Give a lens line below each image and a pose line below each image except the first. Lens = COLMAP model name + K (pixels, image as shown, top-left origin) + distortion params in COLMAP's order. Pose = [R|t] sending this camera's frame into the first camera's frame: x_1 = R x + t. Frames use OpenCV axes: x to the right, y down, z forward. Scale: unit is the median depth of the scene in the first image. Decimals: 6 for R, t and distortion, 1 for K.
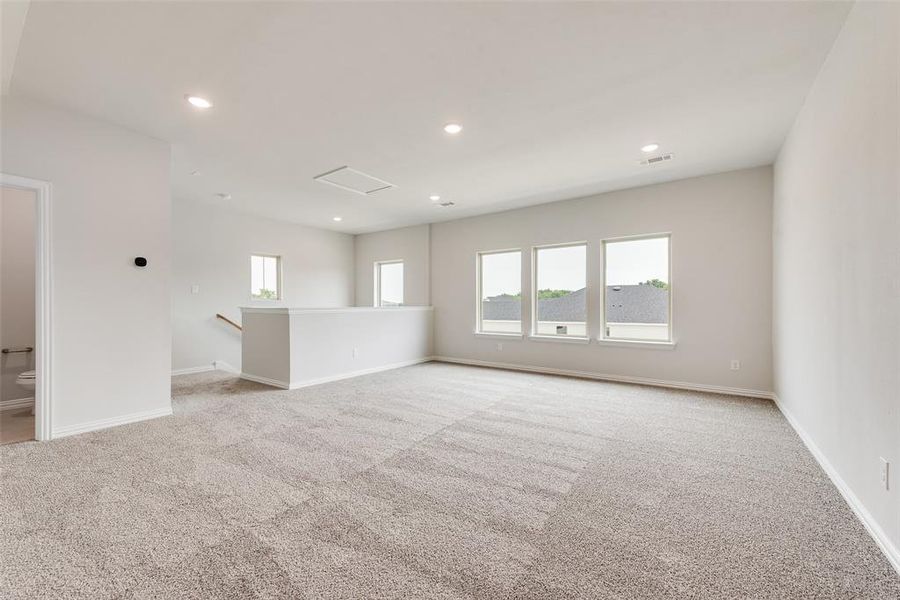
lens RADIAL K [[354.2, 0, 446.7], [0, 354.2, 301.8], [0, 0, 1]] dist [0.013991, -0.000013]
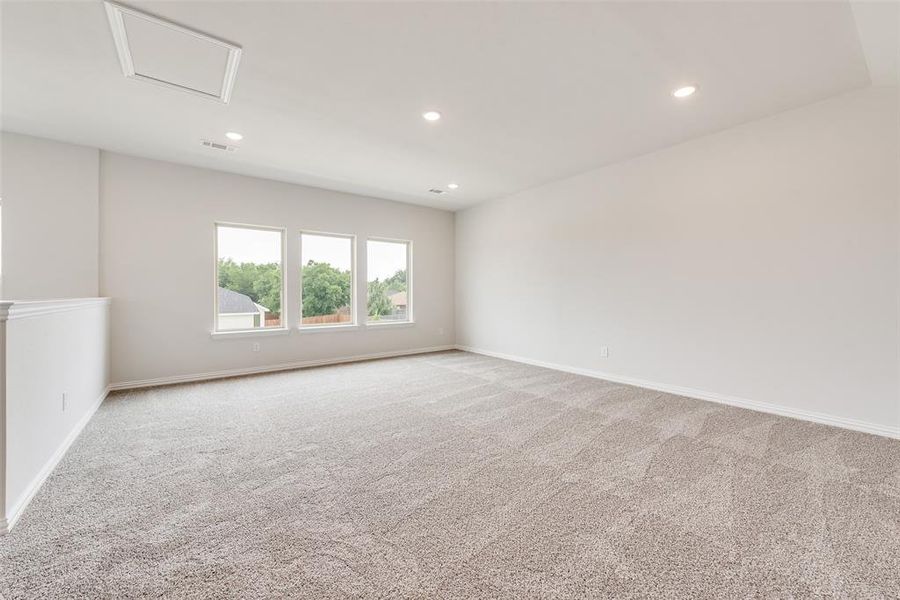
lens RADIAL K [[354.1, 0, 449.6], [0, 354.1, 288.7], [0, 0, 1]] dist [0.002260, 0.000089]
pose [[0.294428, 0.013787, 0.955574, -0.504647], [-0.005865, 0.999903, -0.012620, 0.004229], [-0.955656, -0.001889, 0.294480, 0.366421]]
